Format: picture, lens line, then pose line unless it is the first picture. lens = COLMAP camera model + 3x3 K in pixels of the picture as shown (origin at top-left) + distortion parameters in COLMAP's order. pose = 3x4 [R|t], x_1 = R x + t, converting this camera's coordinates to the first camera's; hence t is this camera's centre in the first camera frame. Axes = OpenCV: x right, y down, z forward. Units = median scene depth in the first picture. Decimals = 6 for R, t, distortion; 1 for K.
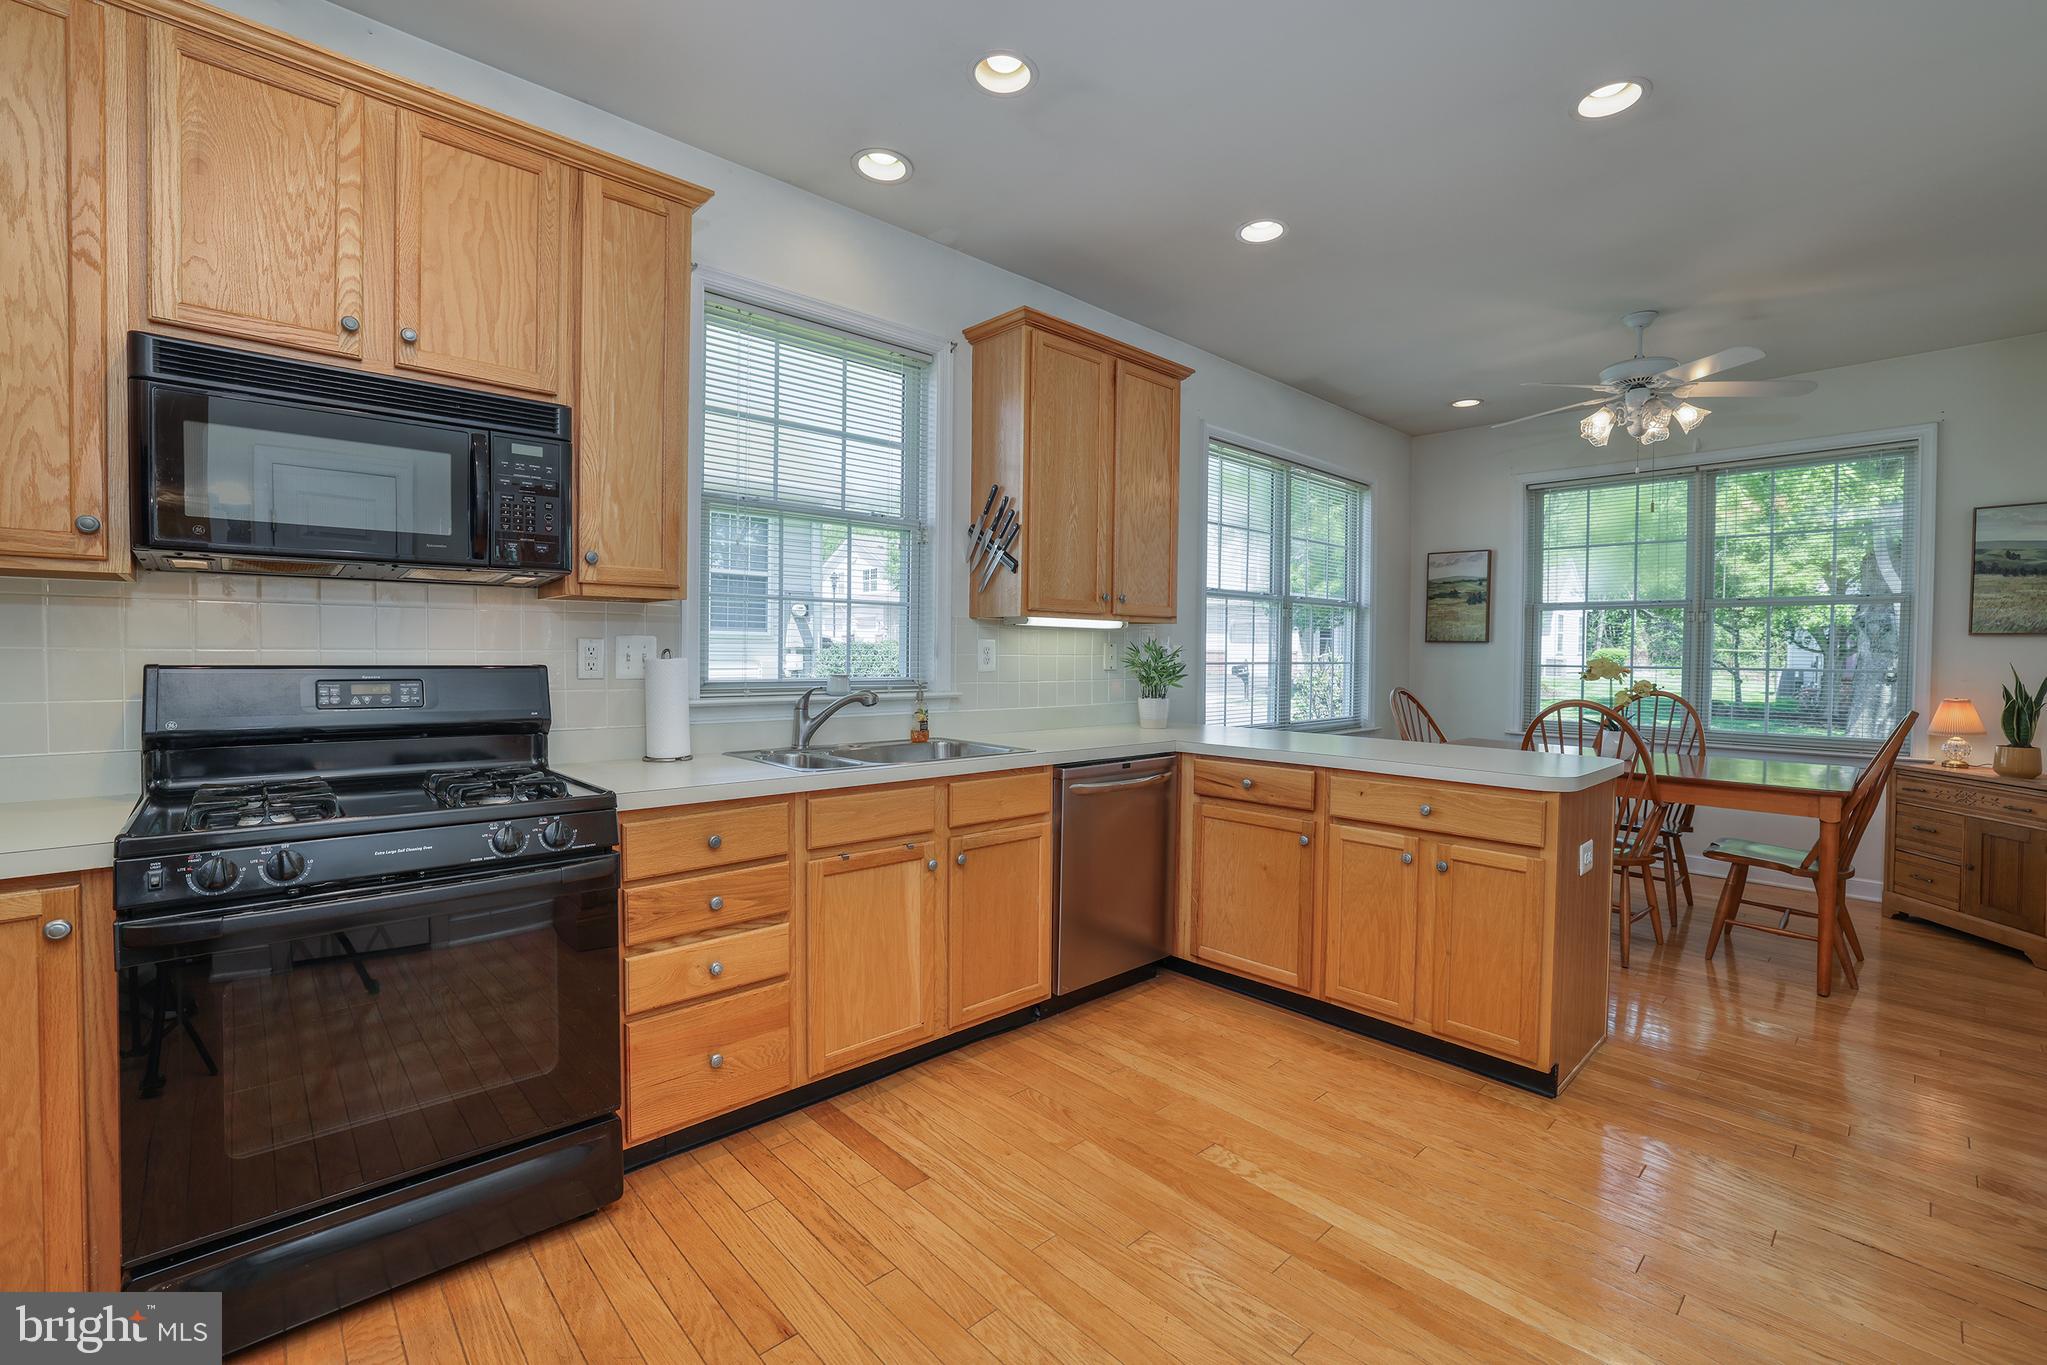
lens RADIAL K [[878.5, 0, 1027.5], [0, 878.5, 669.9], [0, 0, 1]] dist [-0.045224, 0.014791]
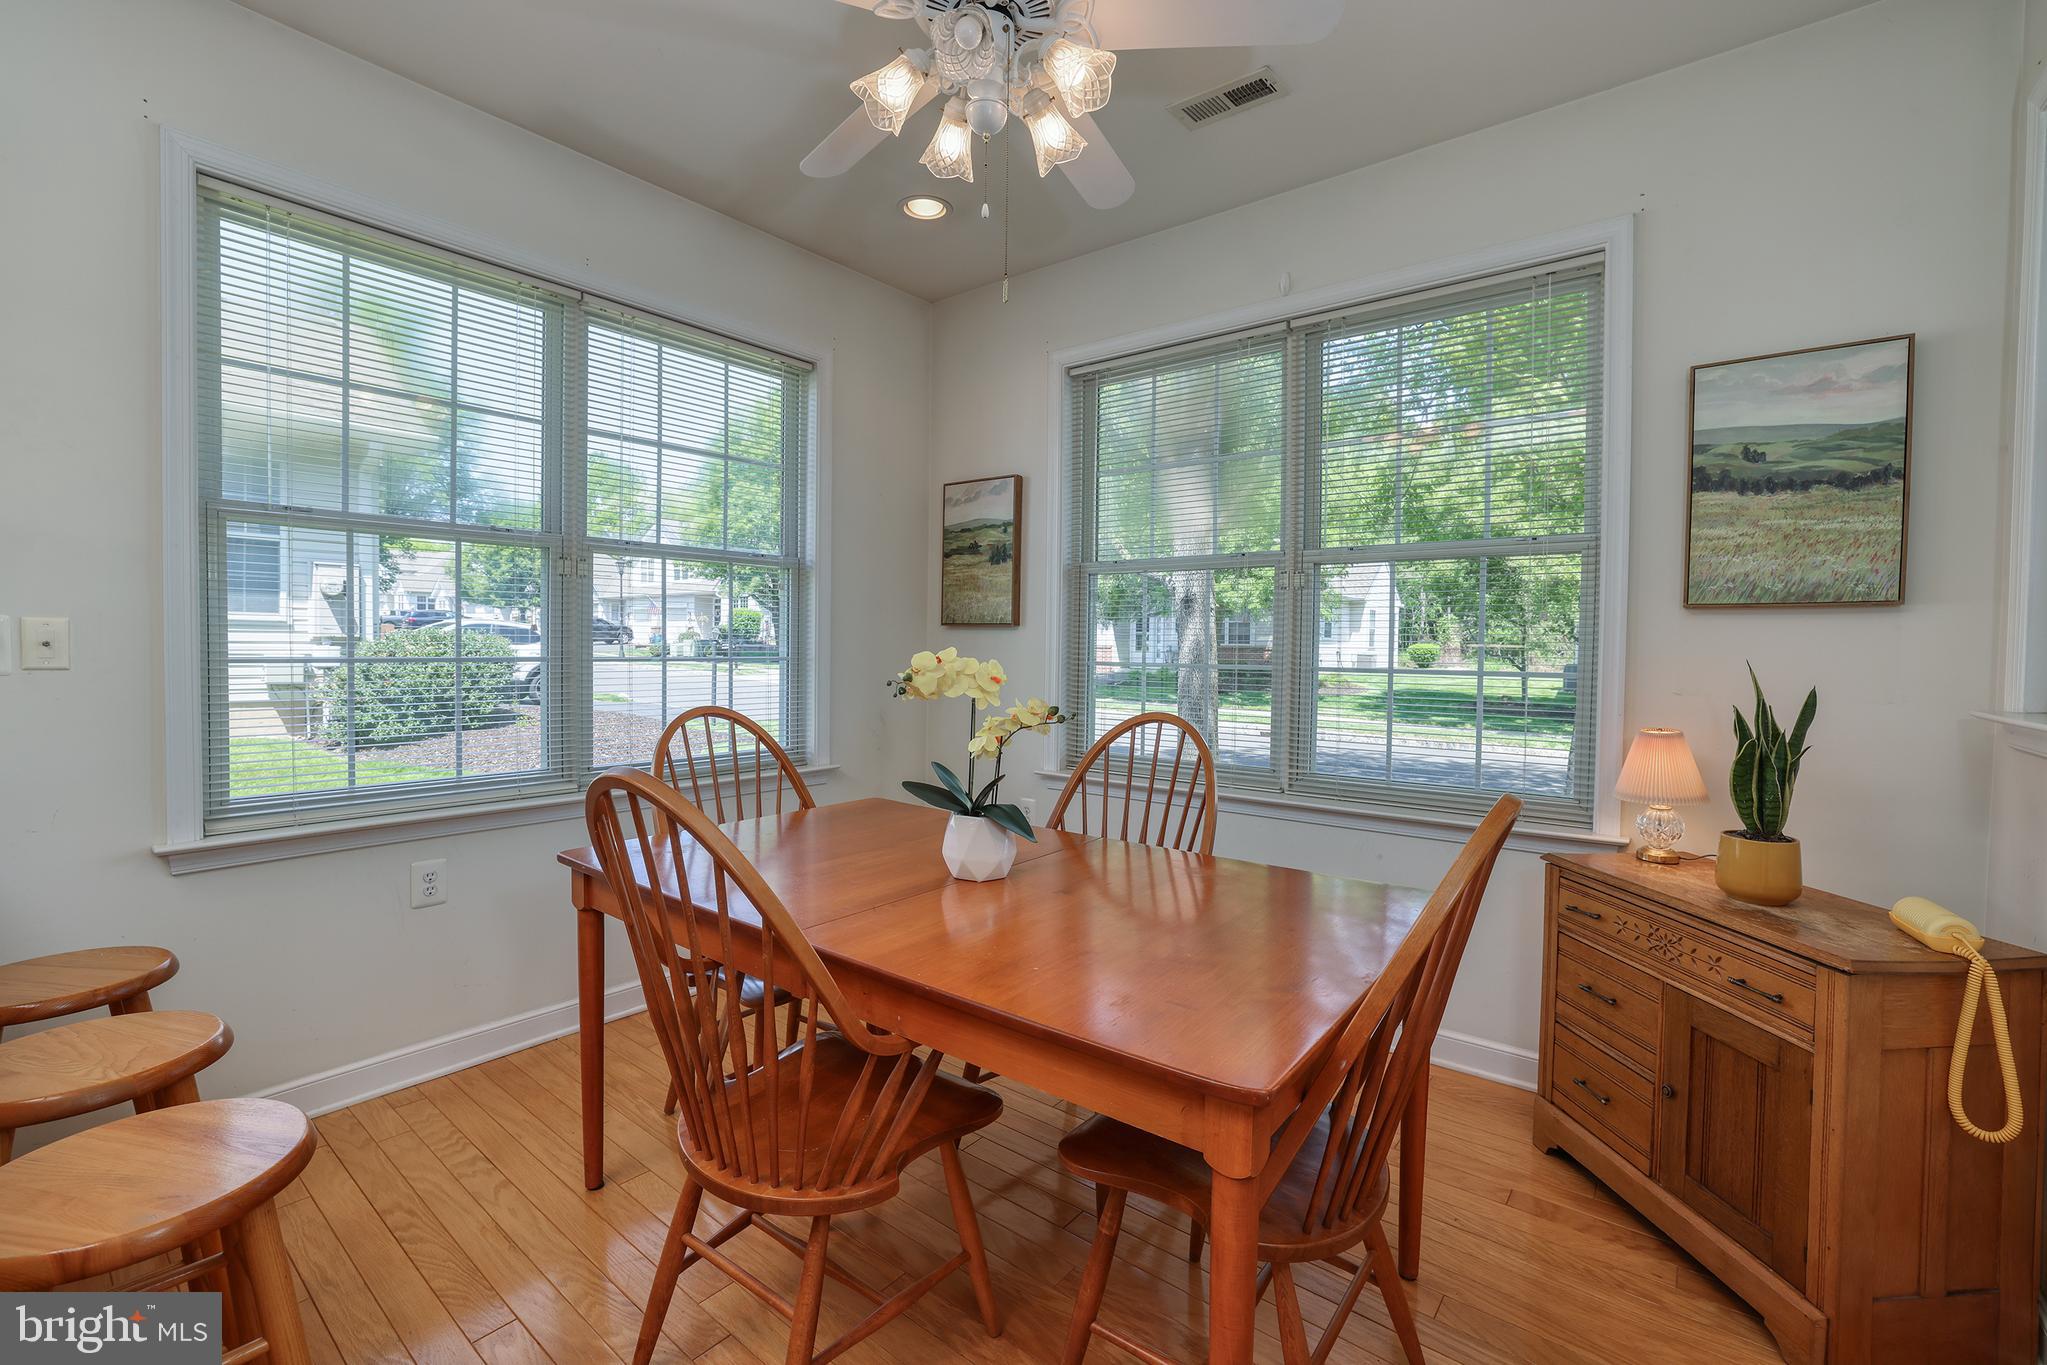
lens RADIAL K [[878.5, 0, 1027.5], [0, 878.5, 669.9], [0, 0, 1]] dist [-0.045224, 0.014791]
pose [[0.988687, -0.000356, 0.149992, 0.641725], [-0.000620, 0.999979, 0.006456, -0.005605], [-0.149991, -0.006476, 0.988666, 0.546887]]
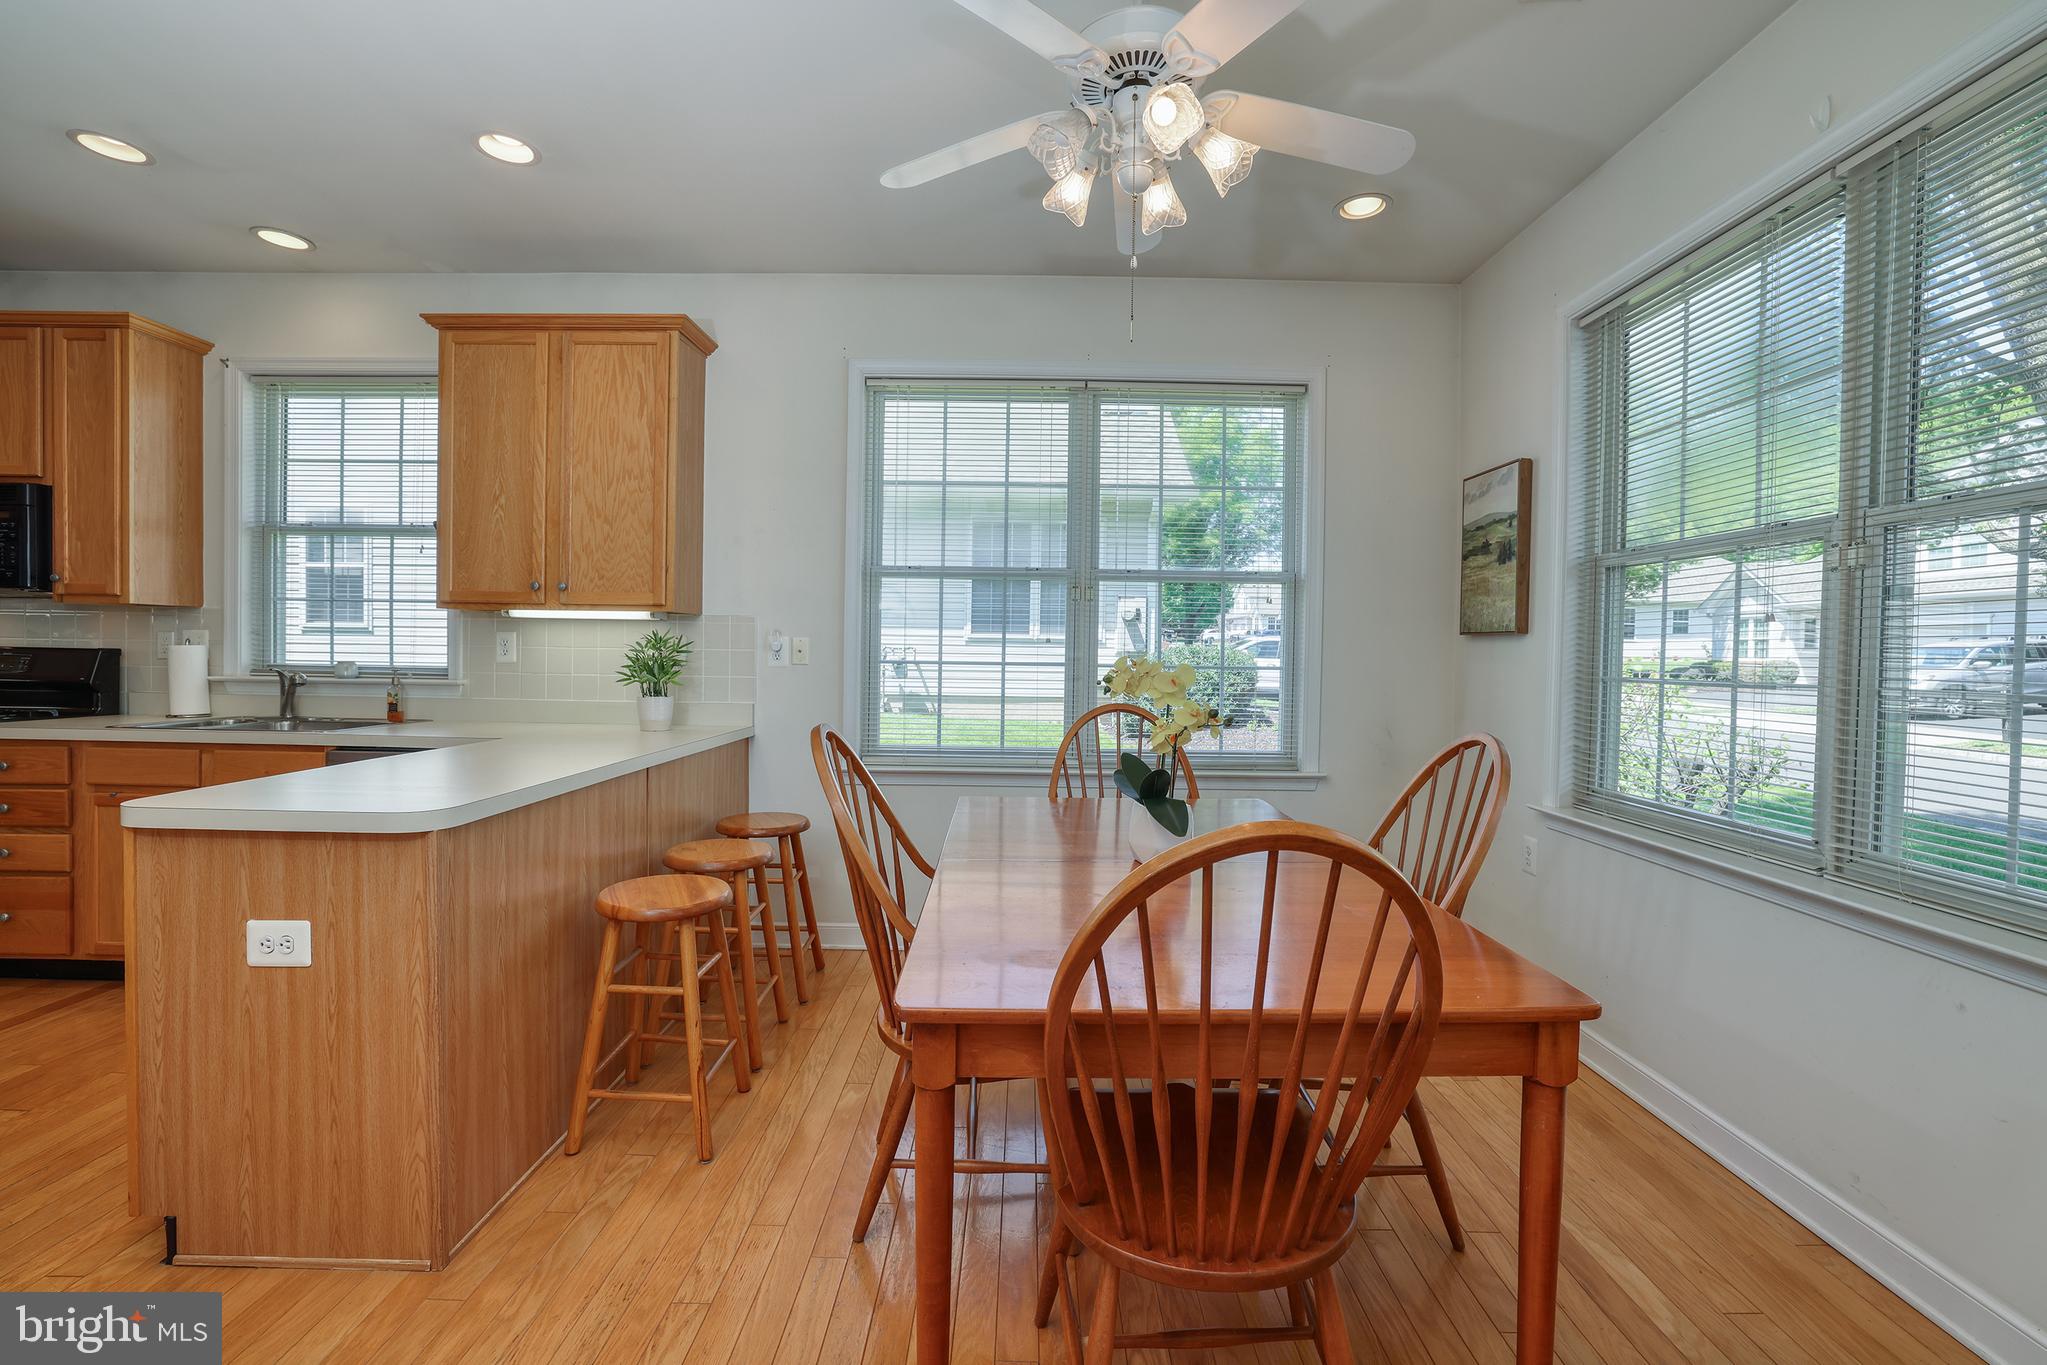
lens RADIAL K [[878.5, 0, 1027.5], [0, 878.5, 669.9], [0, 0, 1]] dist [-0.045224, 0.014791]
pose [[0.728455, 0.016053, -0.684905, 0.973479], [-0.023105, 0.999732, -0.001143, -0.002384], [0.684703, 0.016658, 0.728631, 0.587547]]
